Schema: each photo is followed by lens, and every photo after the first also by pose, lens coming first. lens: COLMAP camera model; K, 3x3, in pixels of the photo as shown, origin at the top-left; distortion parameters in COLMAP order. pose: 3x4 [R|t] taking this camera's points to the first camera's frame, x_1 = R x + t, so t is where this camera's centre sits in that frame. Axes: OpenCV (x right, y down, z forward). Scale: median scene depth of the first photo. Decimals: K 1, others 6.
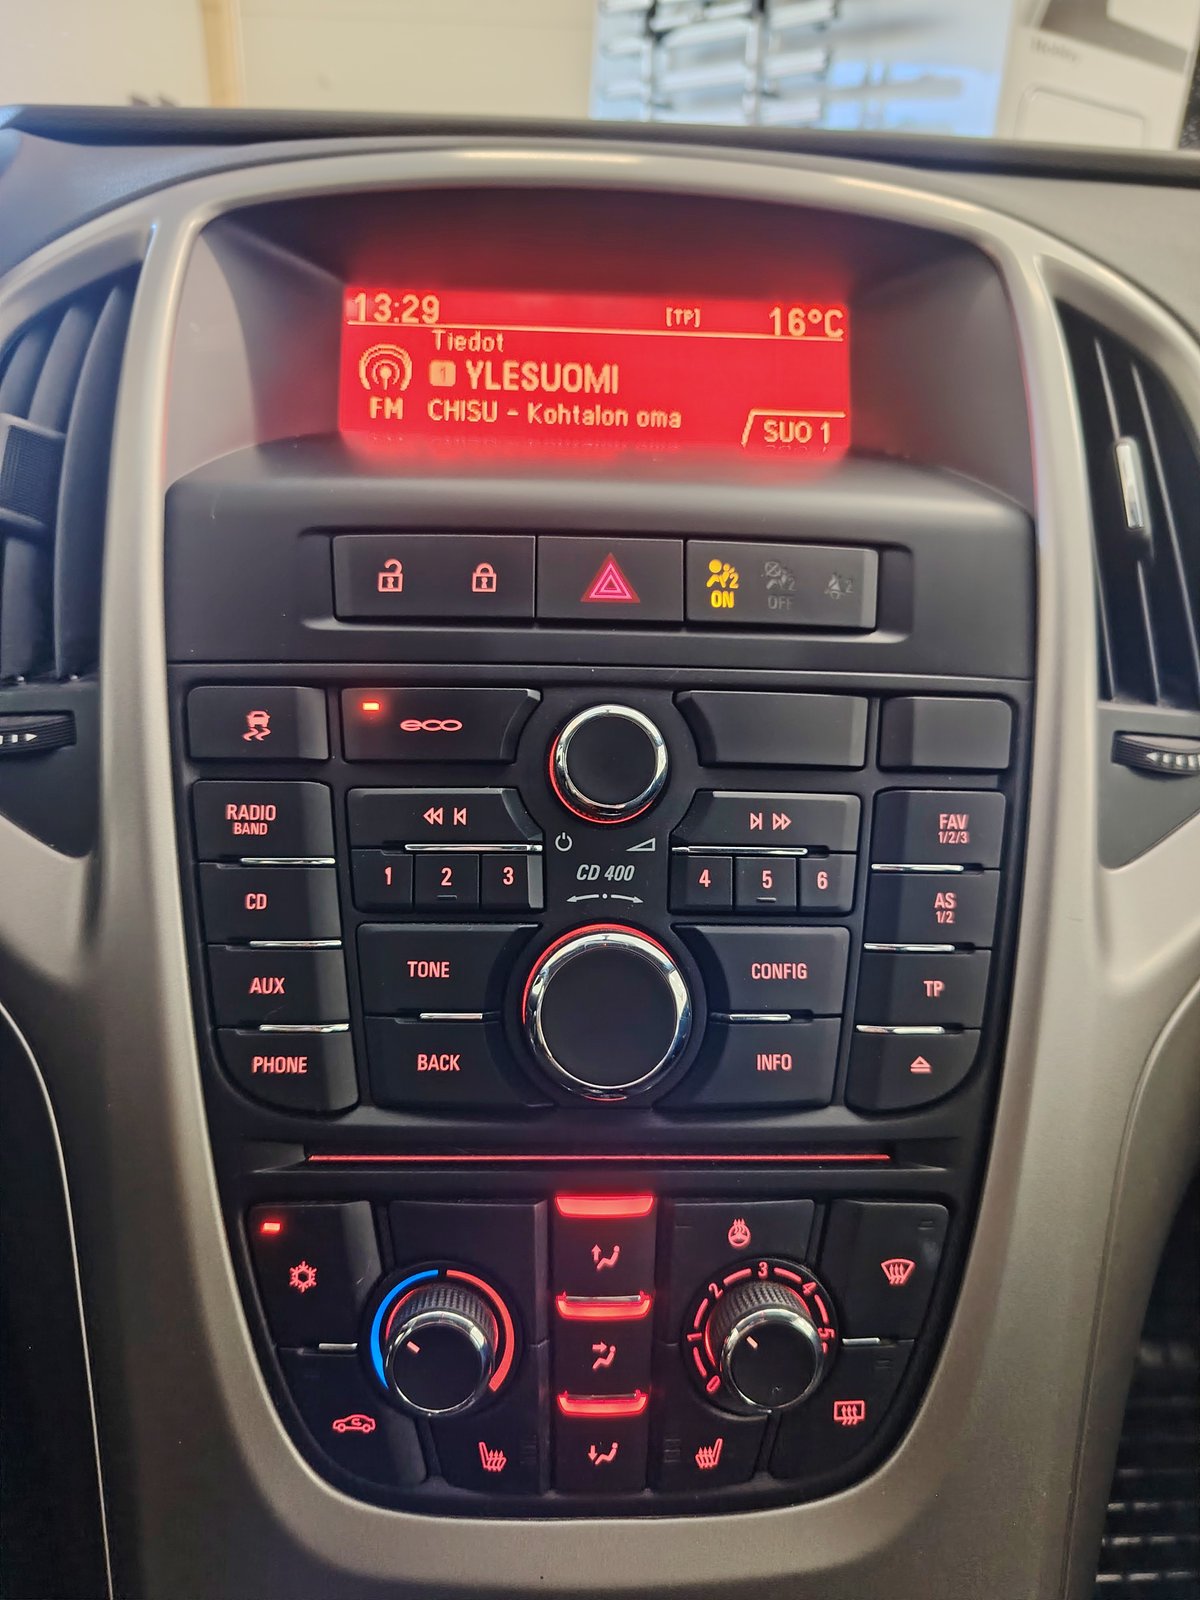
lens RADIAL K [[1084.3, 0, 600.0], [0, 1084.3, 800.0], [0, 0, 1]] dist [0.061749, -0.077722]
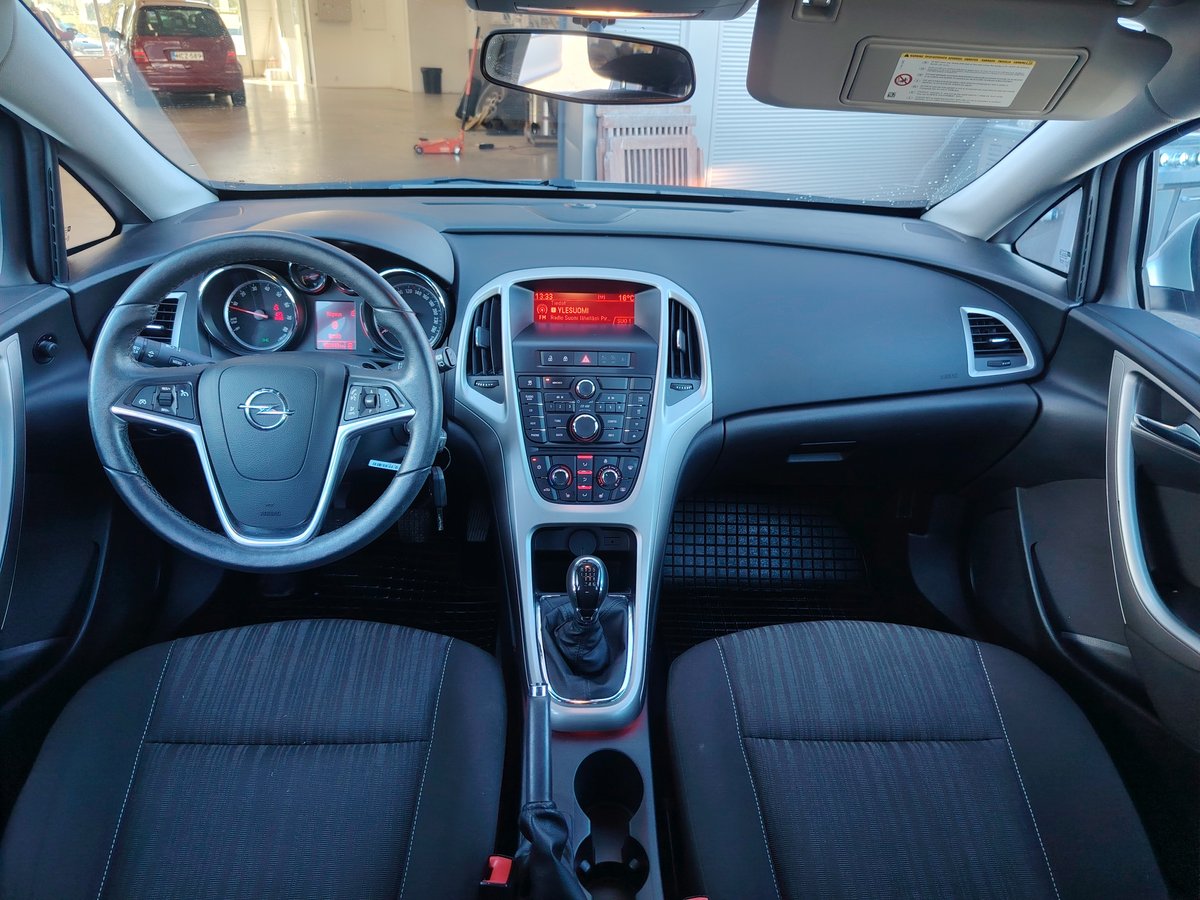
lens RADIAL K [[813.2, 0, 601.4], [0, 813.2, 468.6], [0, 0, 1]] dist [0.061749, -0.077722]
pose [[0.999959, -0.001251, 0.008988, 0.057923], [0.000344, 0.994966, 0.100212, -0.046248], [-0.009069, -0.100205, 0.994925, -3.755305]]
